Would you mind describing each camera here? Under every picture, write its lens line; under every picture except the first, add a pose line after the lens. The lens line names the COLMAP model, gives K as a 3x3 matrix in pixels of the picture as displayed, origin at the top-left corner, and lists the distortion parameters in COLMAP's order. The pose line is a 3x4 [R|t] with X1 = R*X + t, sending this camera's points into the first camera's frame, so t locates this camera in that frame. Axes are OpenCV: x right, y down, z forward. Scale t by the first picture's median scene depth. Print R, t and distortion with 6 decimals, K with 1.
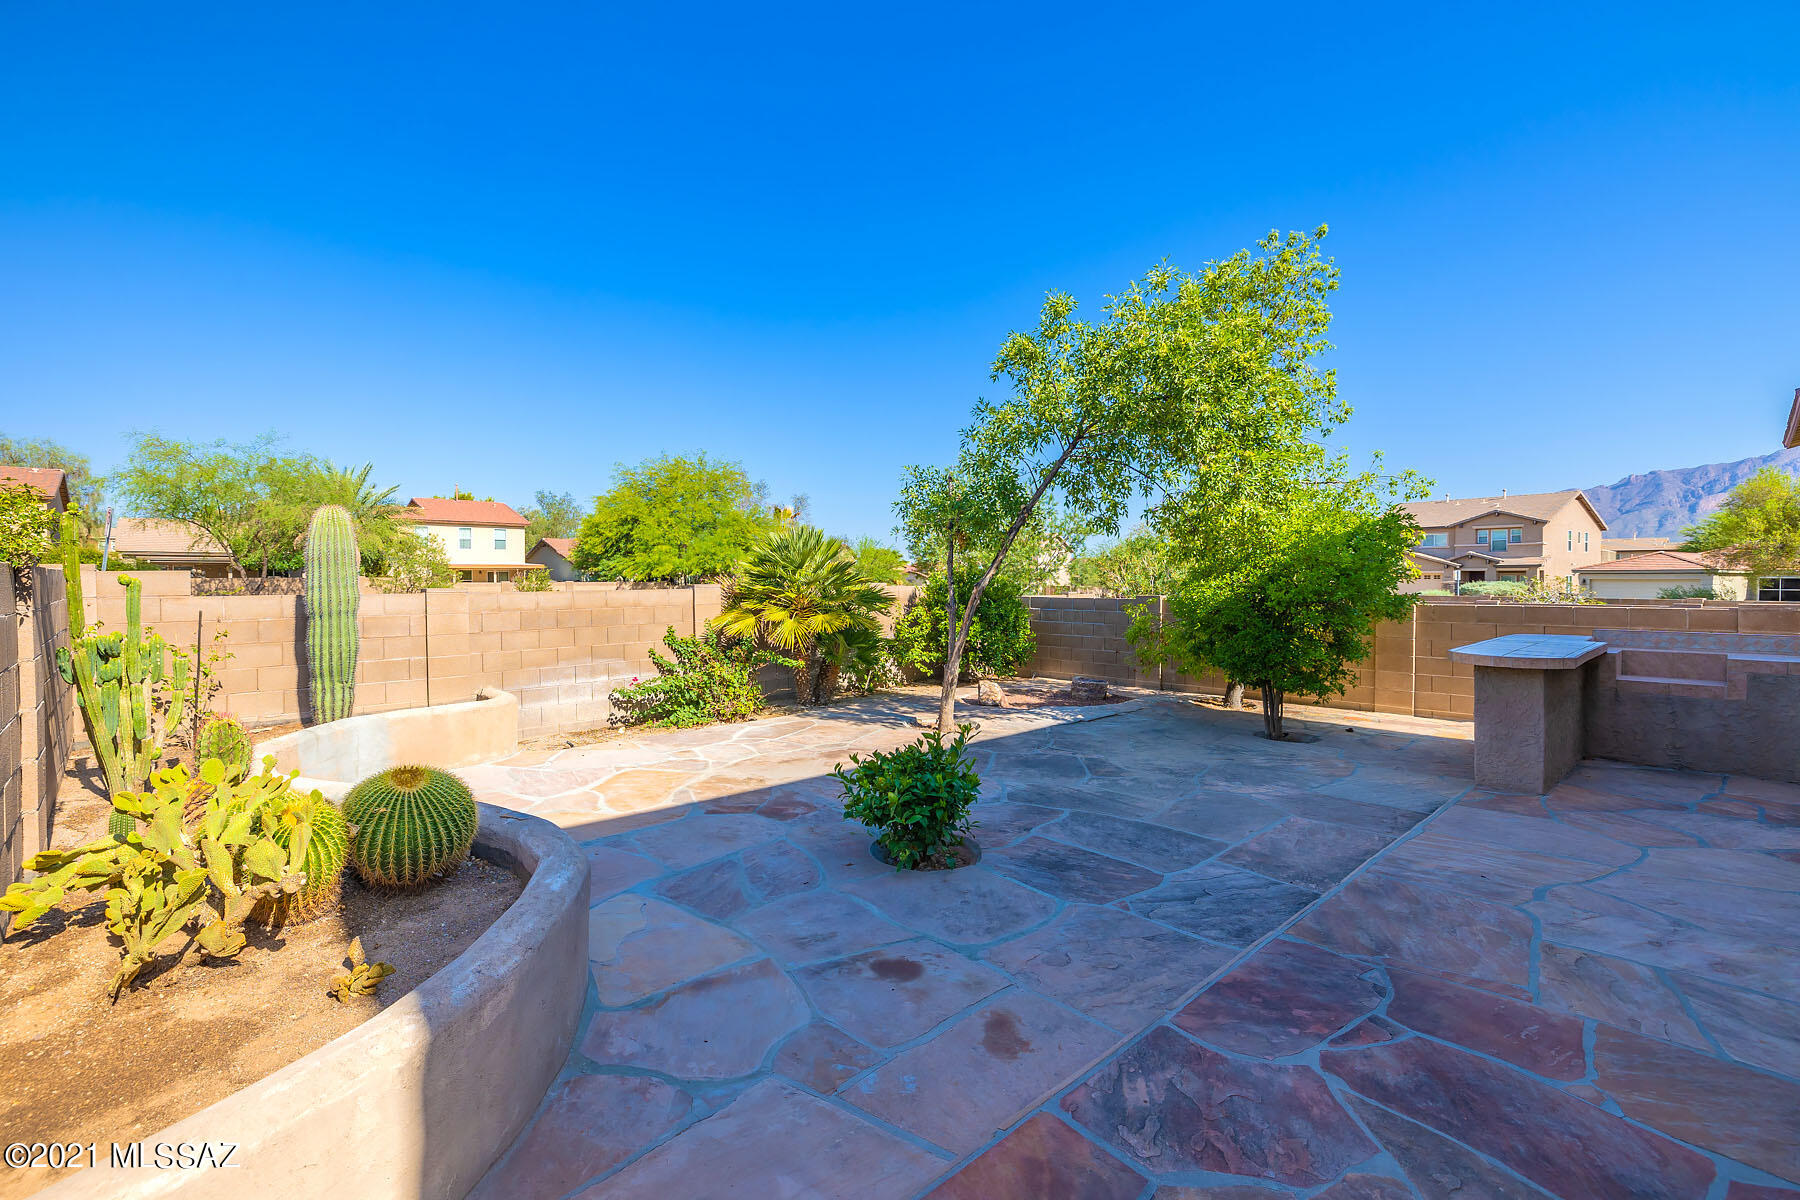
lens RADIAL K [[715.6, 0, 878.4], [0, 715.6, 591.0], [0, 0, 1]] dist [0.000138, -0.000061]
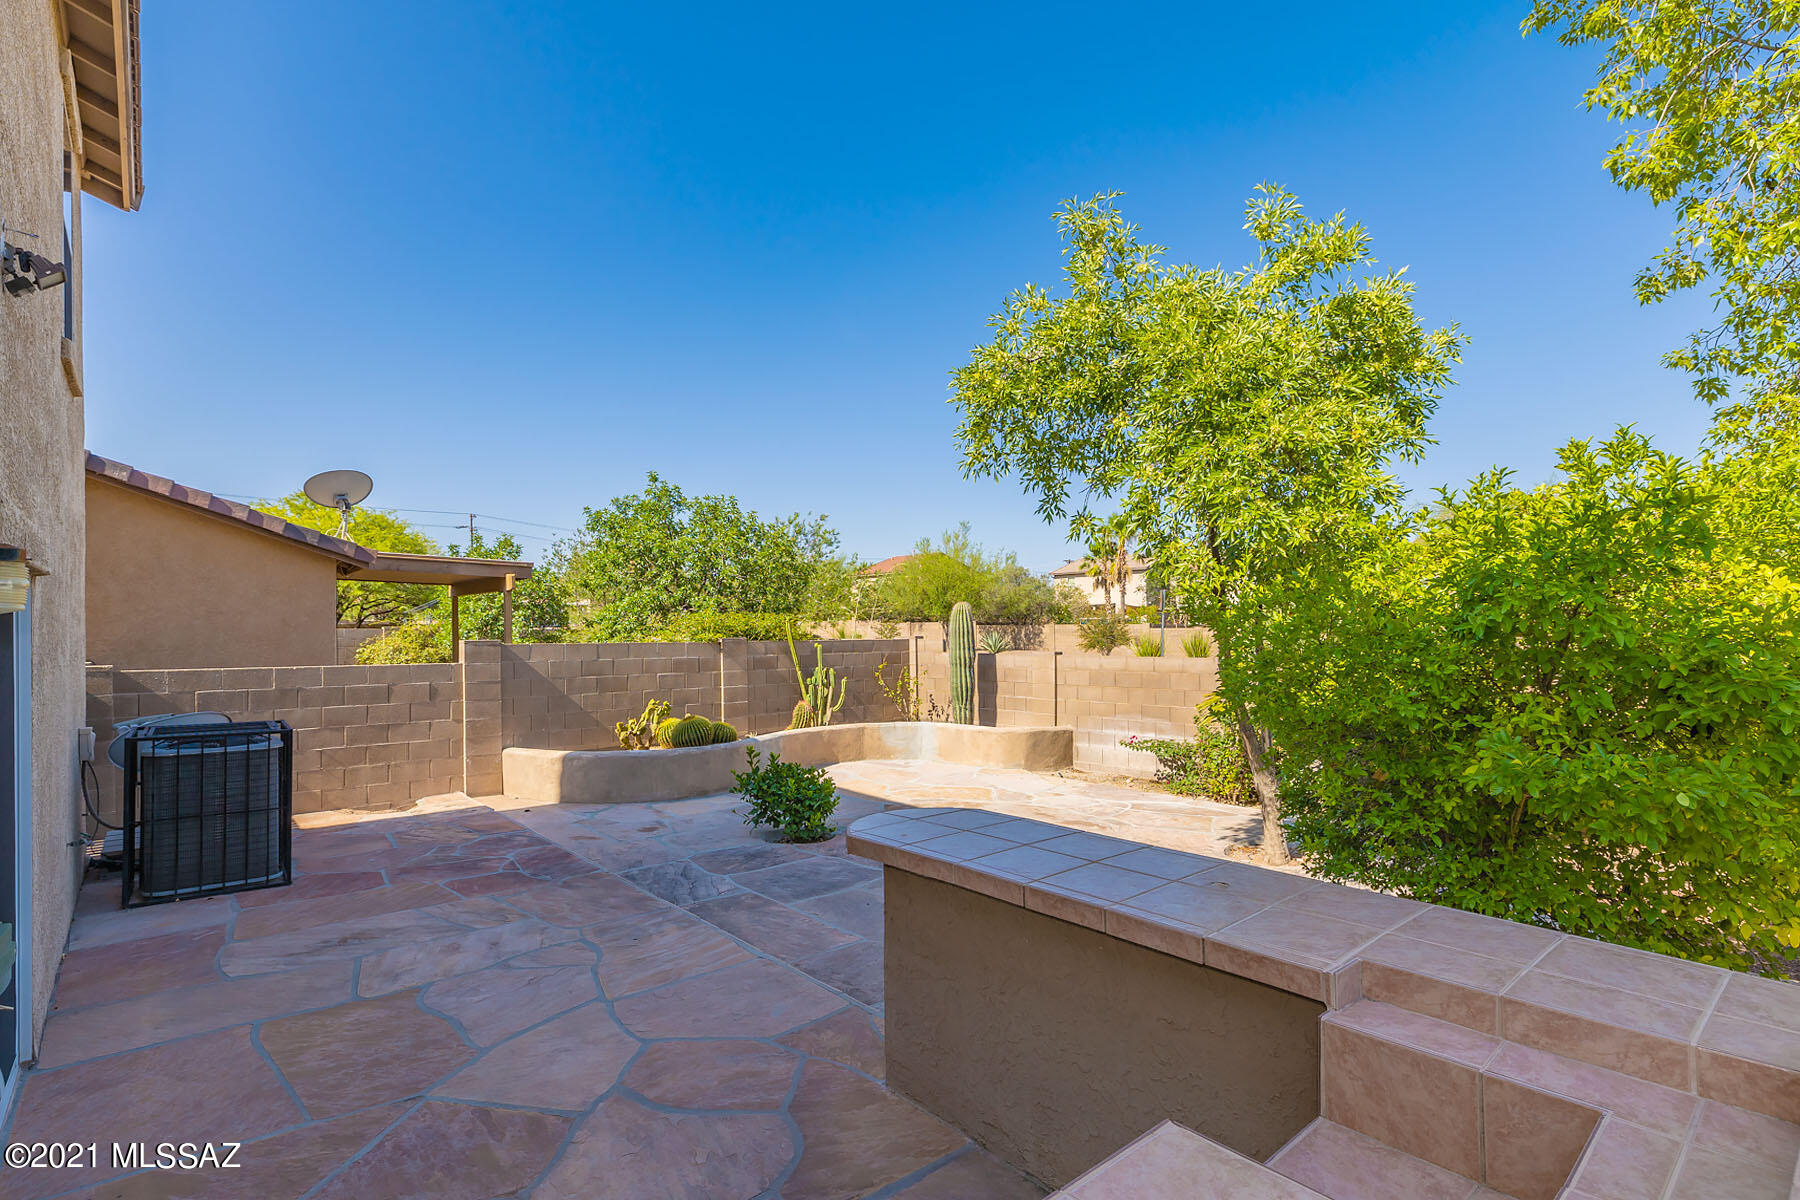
lens RADIAL K [[895.7, 0, 989.5], [0, 895.7, 625.4], [0, 0, 1]] dist [0.003661, 0.000686]
pose [[0.085311, 0.001119, -0.996354, 1.593614], [-0.019973, 0.999800, -0.000587, -0.070713], [0.996154, 0.019950, 0.085316, 0.990634]]
